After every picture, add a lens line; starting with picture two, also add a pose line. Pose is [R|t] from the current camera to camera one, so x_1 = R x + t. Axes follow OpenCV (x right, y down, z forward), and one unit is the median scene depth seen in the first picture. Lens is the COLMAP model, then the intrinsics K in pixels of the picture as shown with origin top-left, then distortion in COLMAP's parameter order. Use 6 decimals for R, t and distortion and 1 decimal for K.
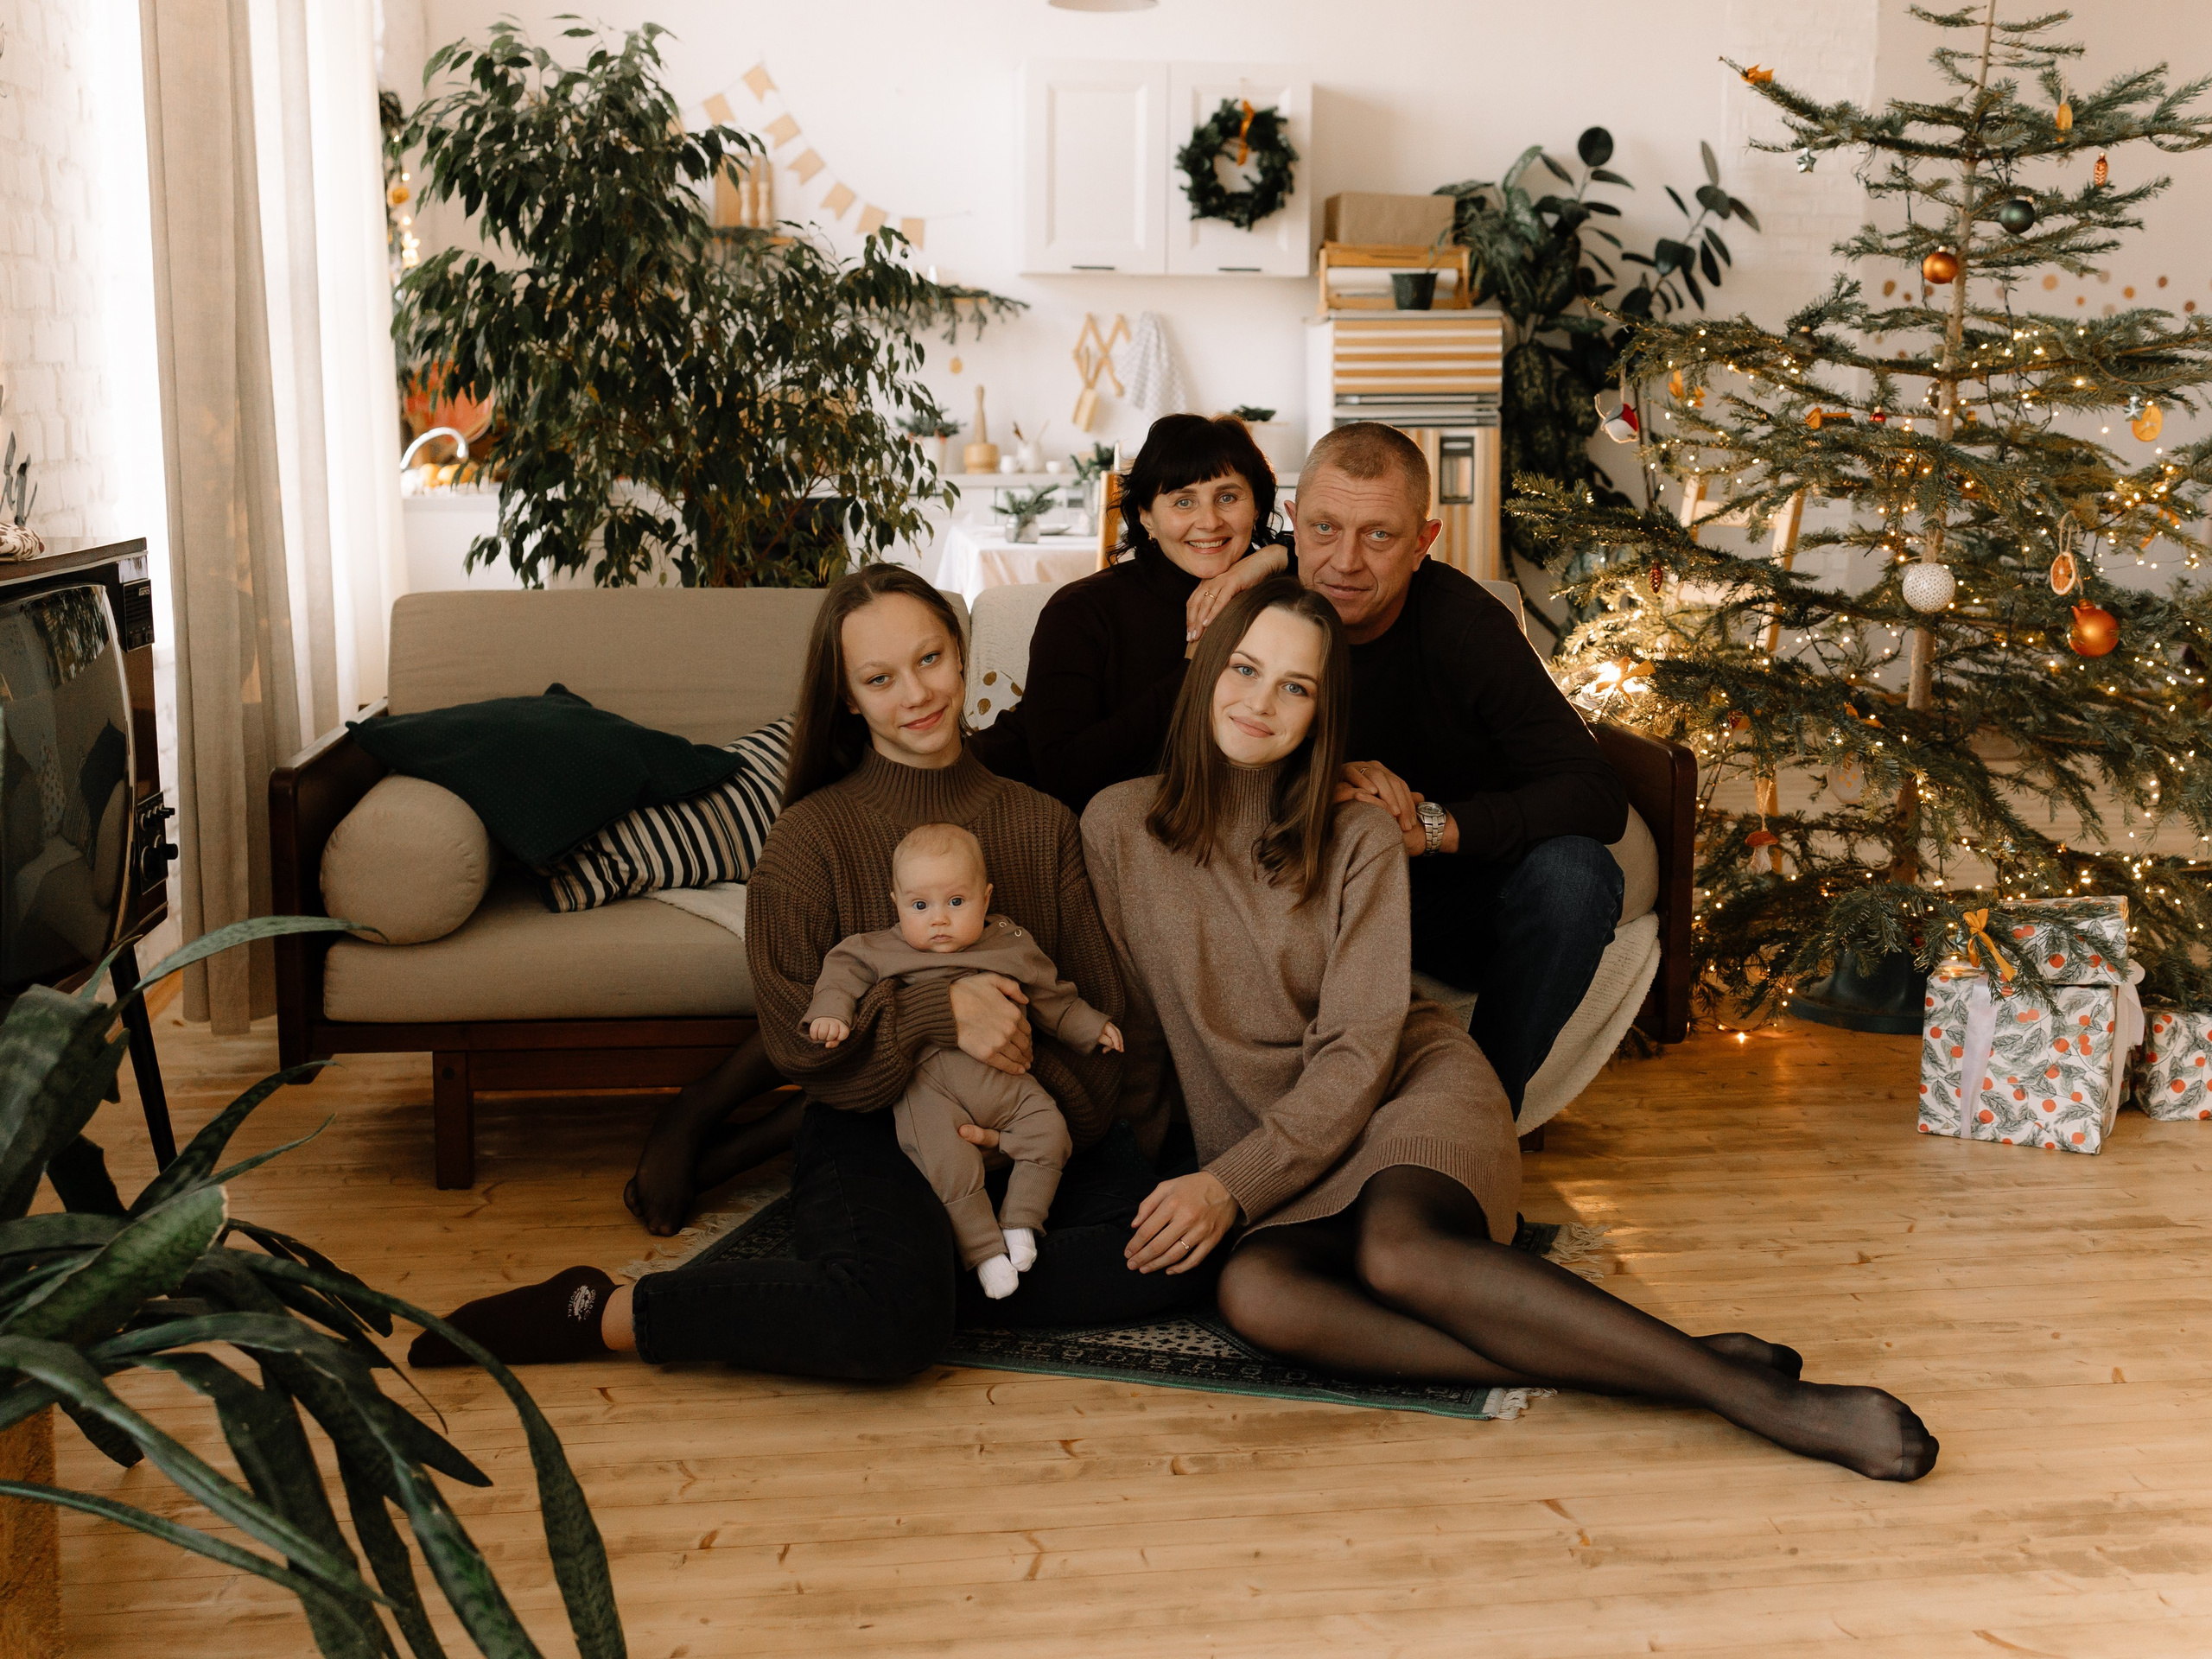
lens RADIAL K [[2551.9, 0, 1106.0], [0, 2551.9, 829.5], [0, 0, 1]] dist [-0.051037, 0.030243]
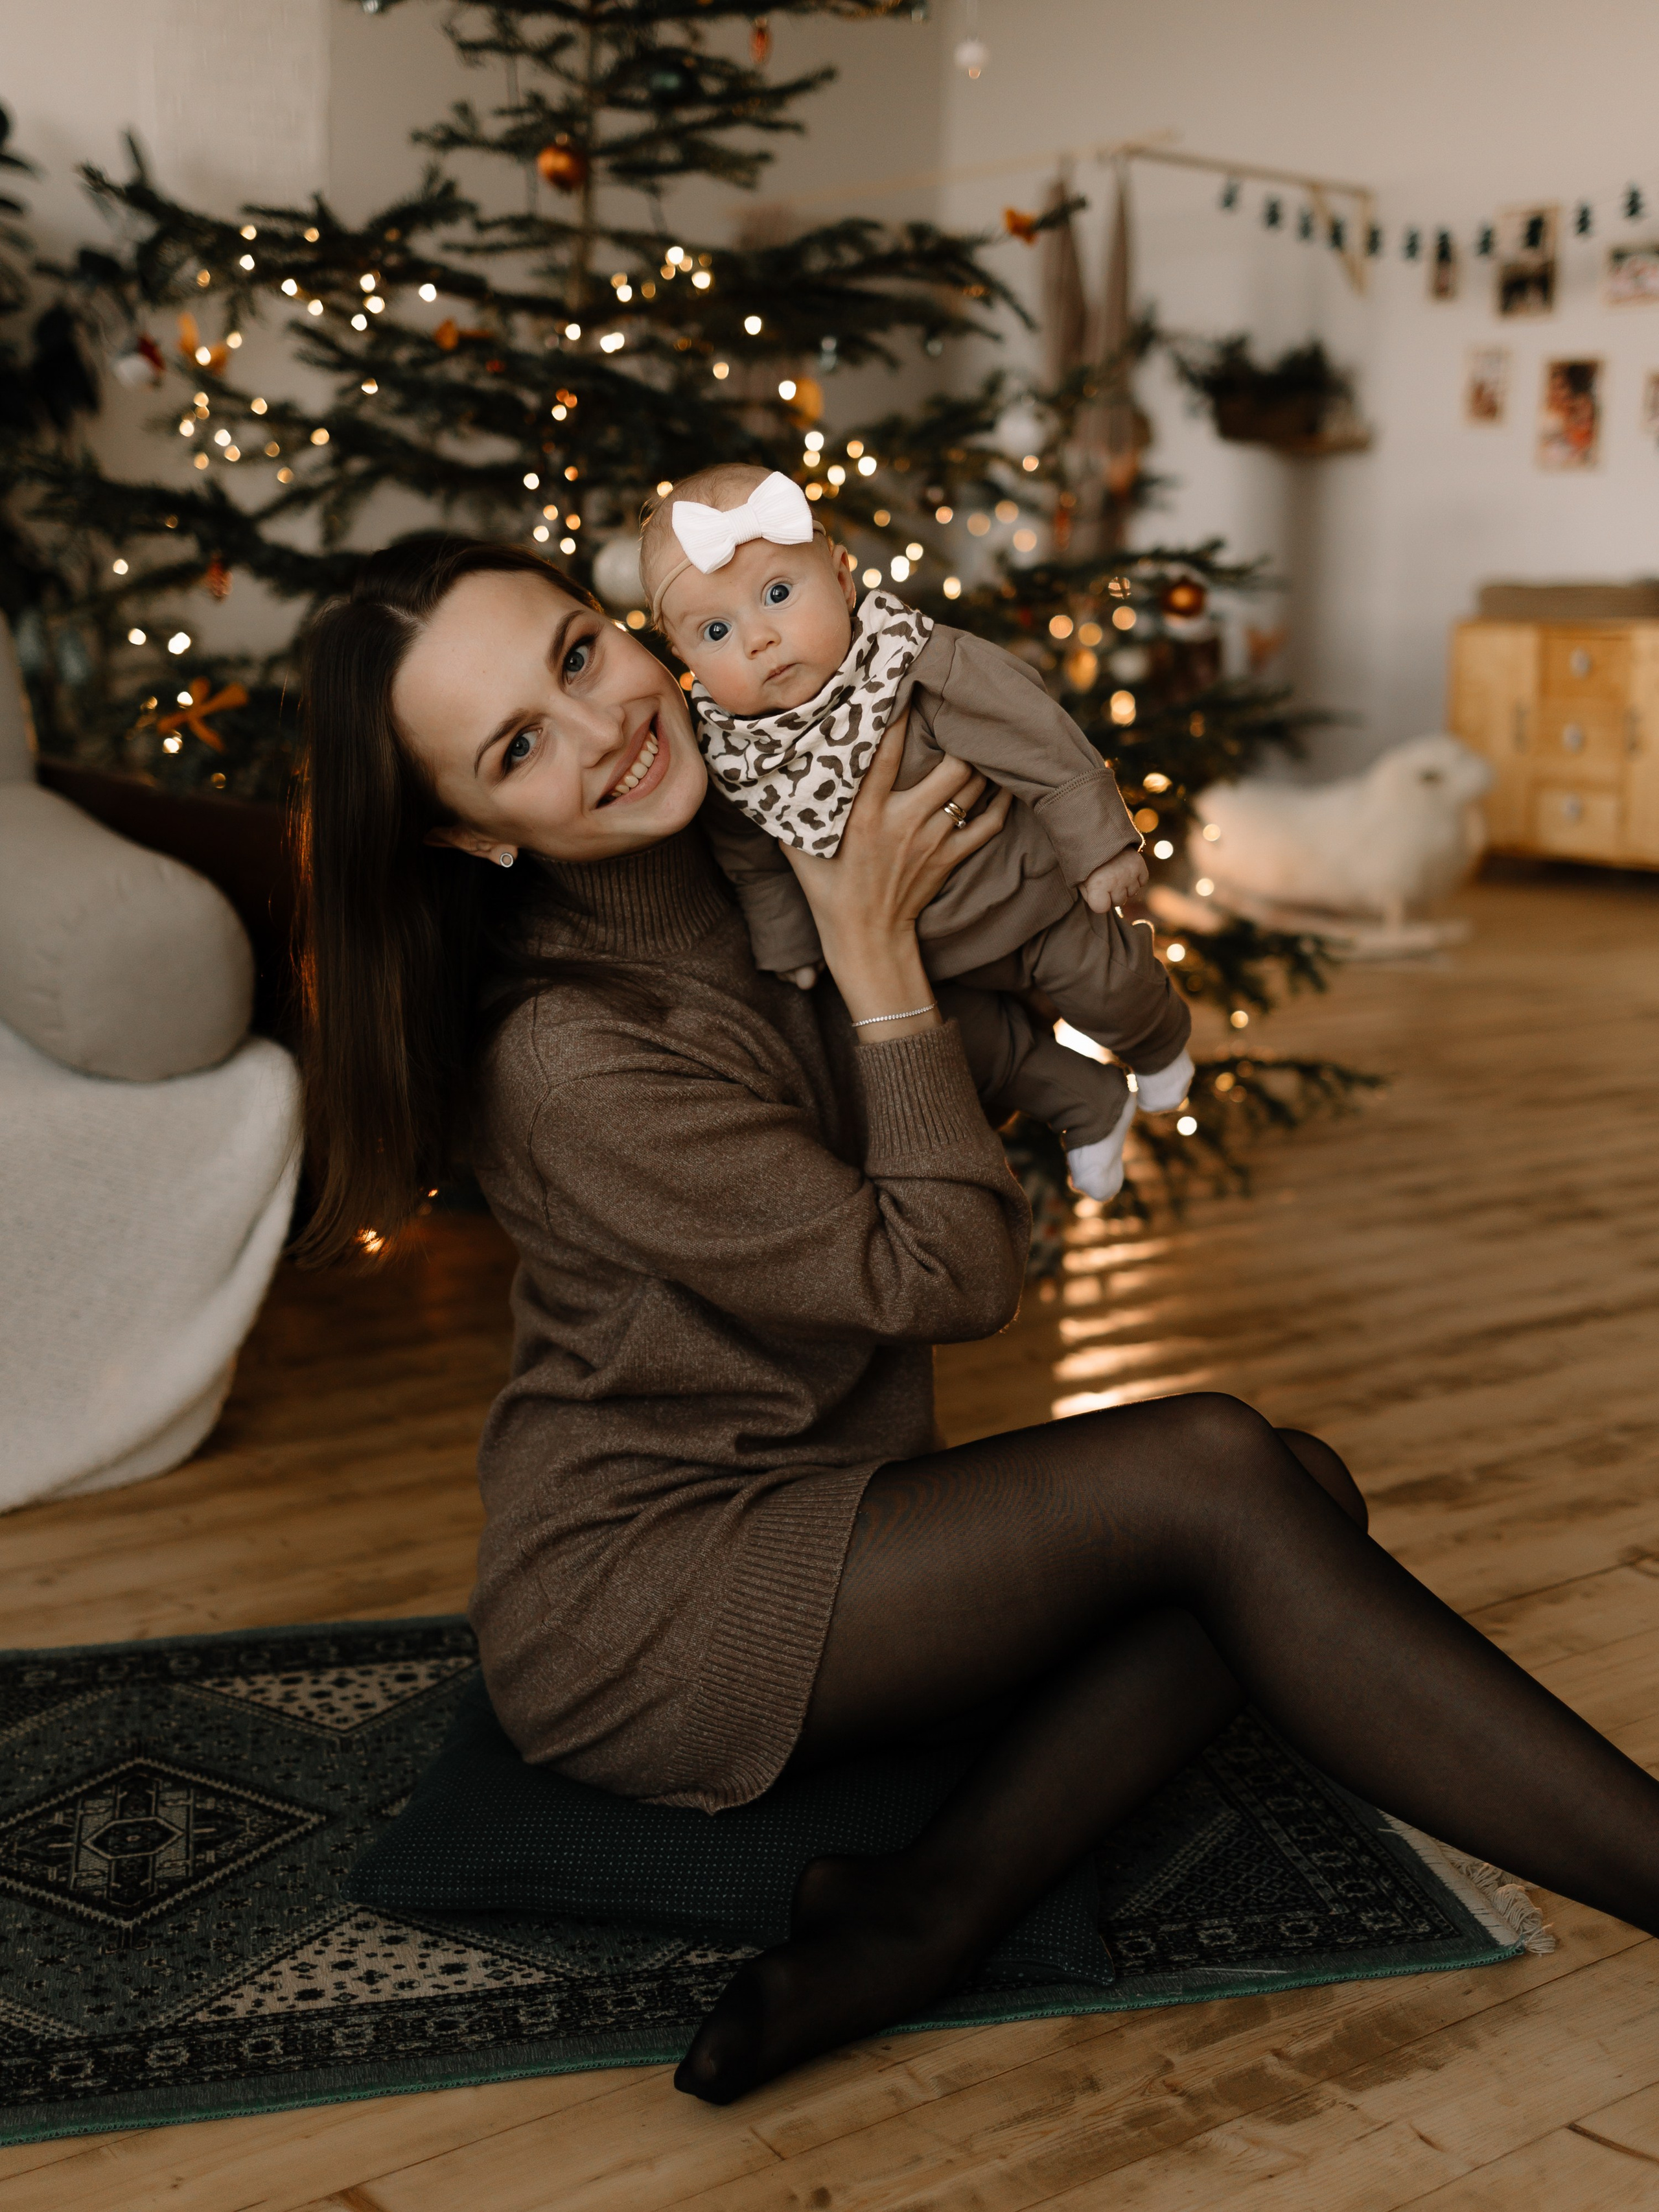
lens RADIAL K [[2551.8, 0, 829.5], [0, 2551.8, 1106.0], [0, 0, 1]] dist [-0.051037, 0.030243]
pose [[0.866489, -0.087480, 0.491471, 0.014026], [0.067681, 0.996022, 0.057964, 0.010419], [-0.494587, -0.016962, 0.868963, 0.323649]]
